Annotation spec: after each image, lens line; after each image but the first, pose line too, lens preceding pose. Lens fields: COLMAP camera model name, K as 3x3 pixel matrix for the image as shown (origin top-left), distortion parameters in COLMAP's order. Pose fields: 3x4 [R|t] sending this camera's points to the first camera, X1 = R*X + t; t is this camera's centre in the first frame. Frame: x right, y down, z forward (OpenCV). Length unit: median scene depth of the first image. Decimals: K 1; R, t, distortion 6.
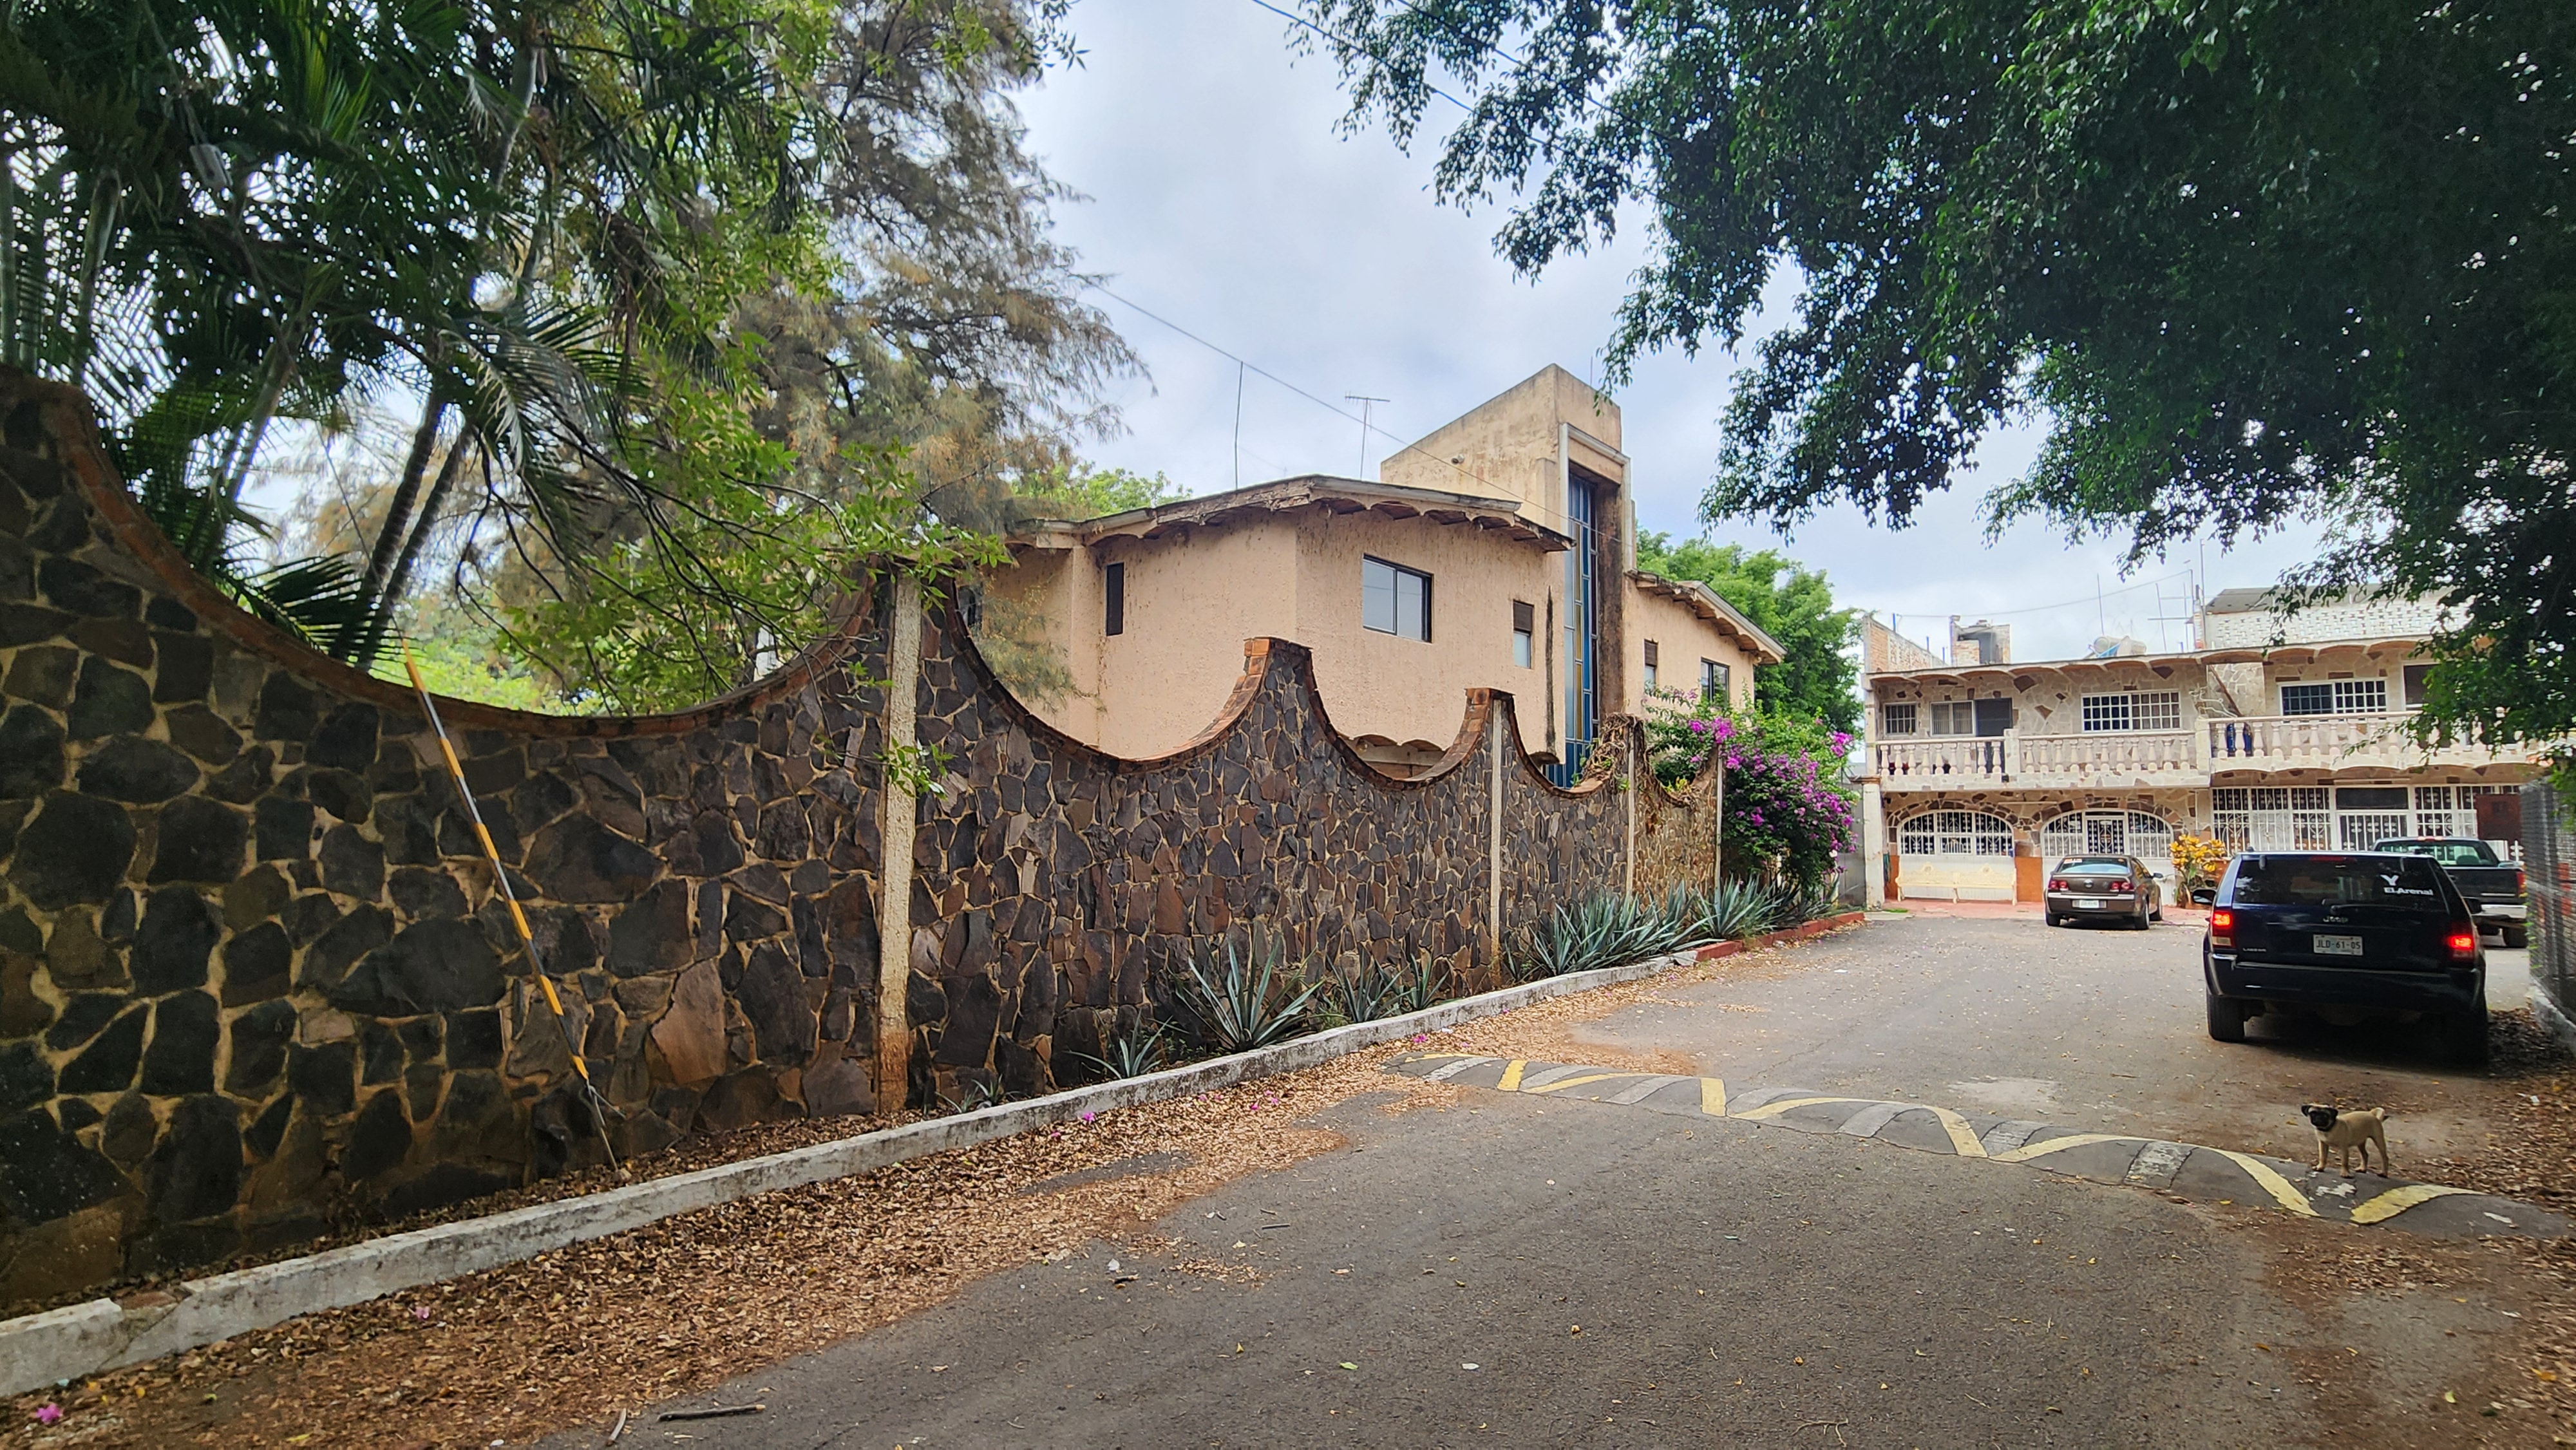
lens RADIAL K [[1235.2, 0, 1296.4], [0, 1235.2, 729.2], [0, 0, 1]] dist [-0.000148, 0.000274]
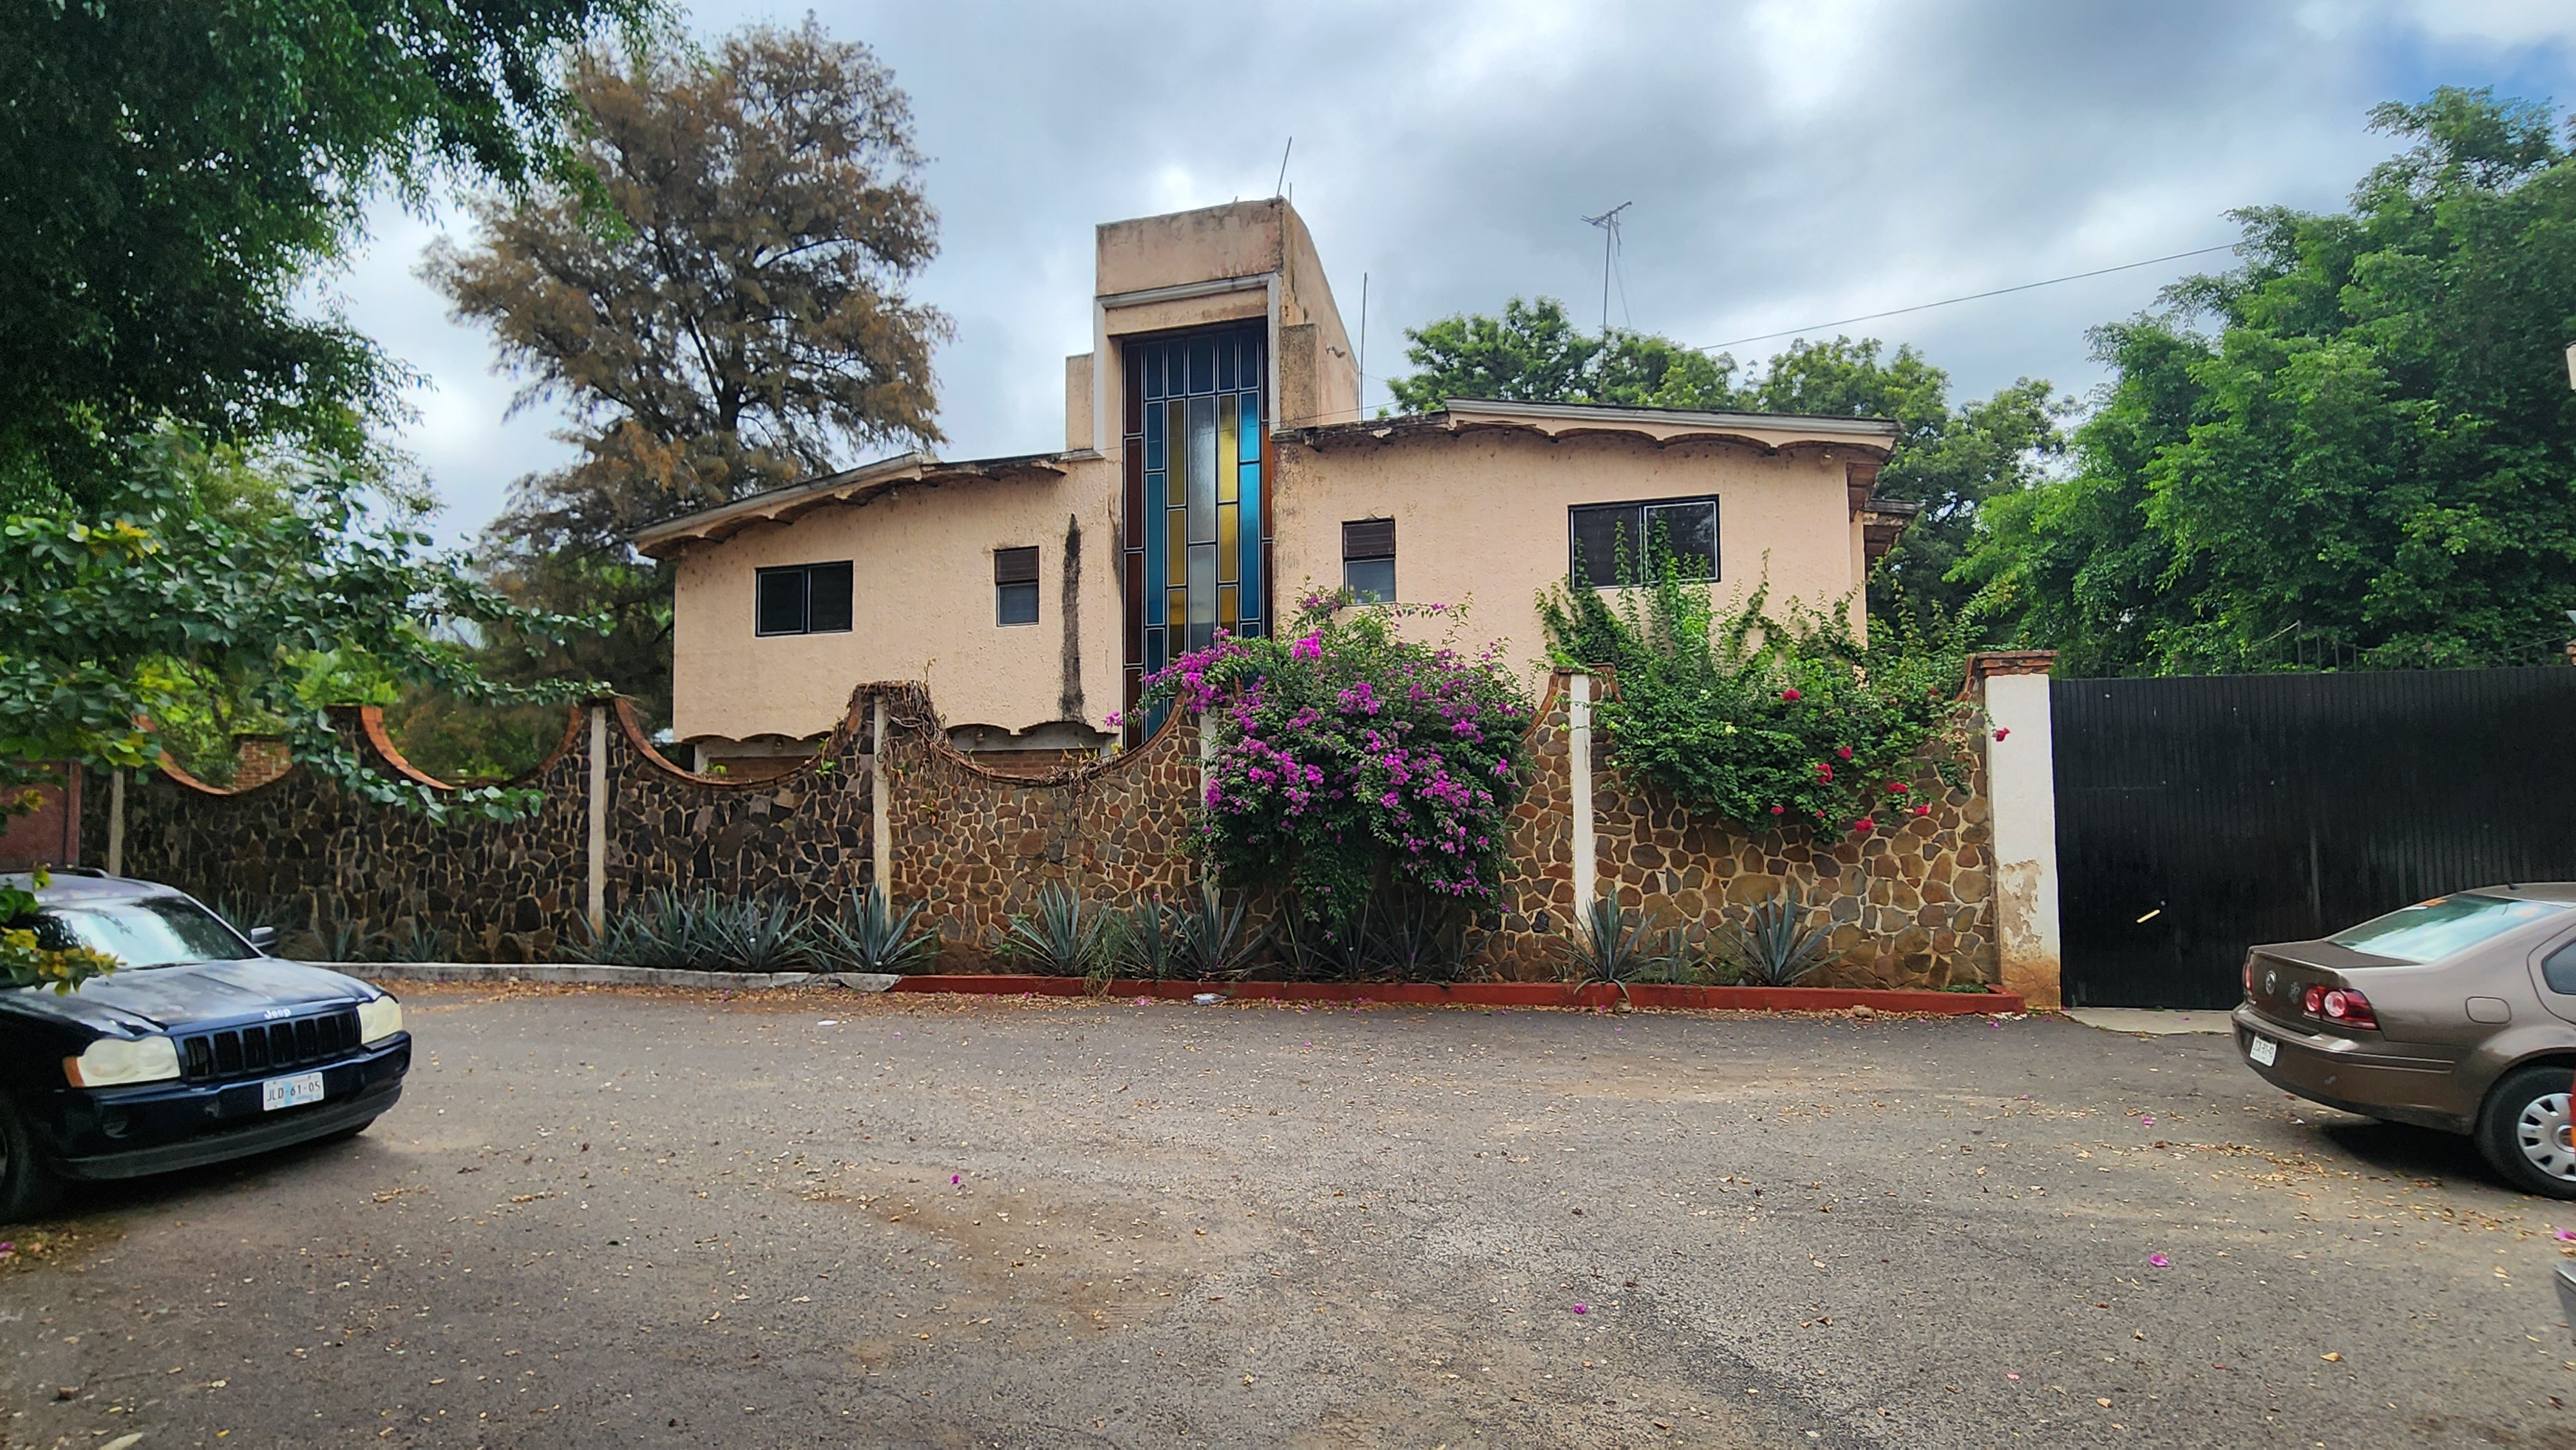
lens RADIAL K [[1235.2, 0, 1286.3], [0, 1235.2, 721.5], [0, 0, 1]] dist [-0.000148, 0.000274]
pose [[0.374595, -0.076490, -0.924028, 1.444990], [0.094197, 0.994574, -0.044143, 0.098756], [0.922391, -0.070505, 0.379767, 1.188135]]
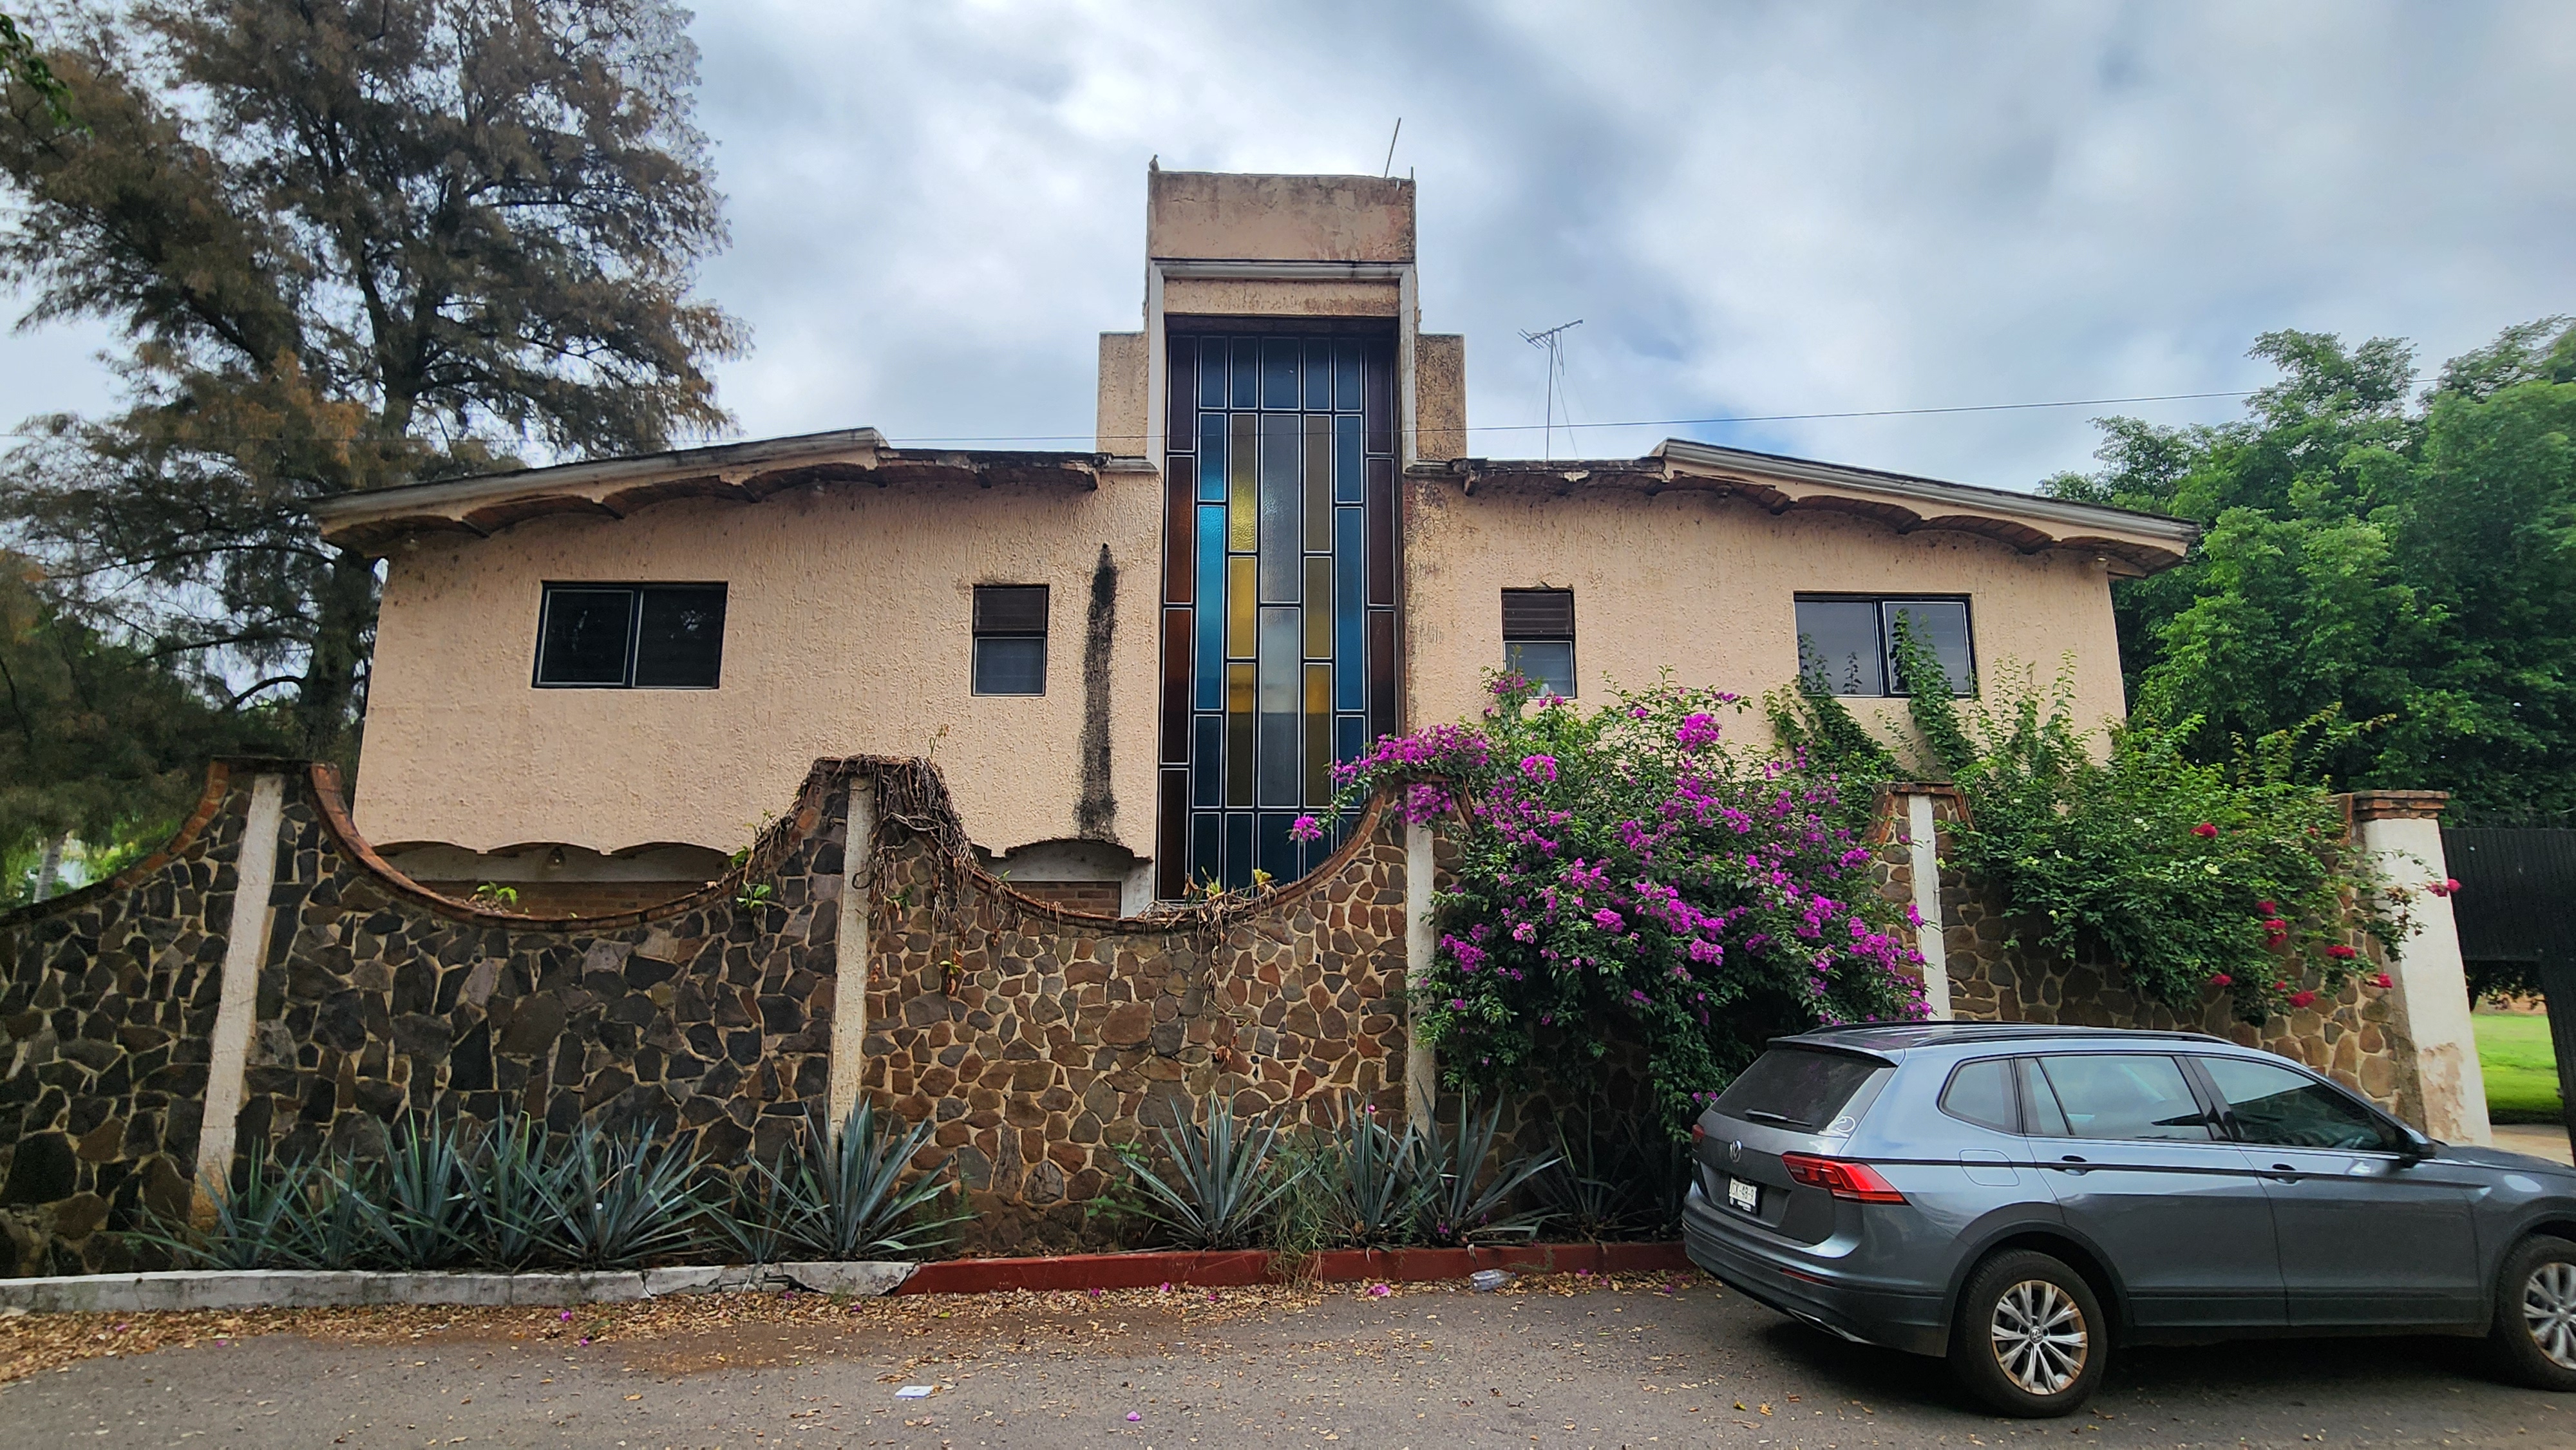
lens RADIAL K [[1235.2, 0, 1280.9], [0, 1235.2, 734.0], [0, 0, 1]] dist [-0.000148, 0.000274]
pose [[0.655229, -0.155574, -0.739237, 0.967186], [0.073063, 0.987028, -0.142962, 0.083118], [0.751889, 0.039662, 0.658096, 1.010994]]
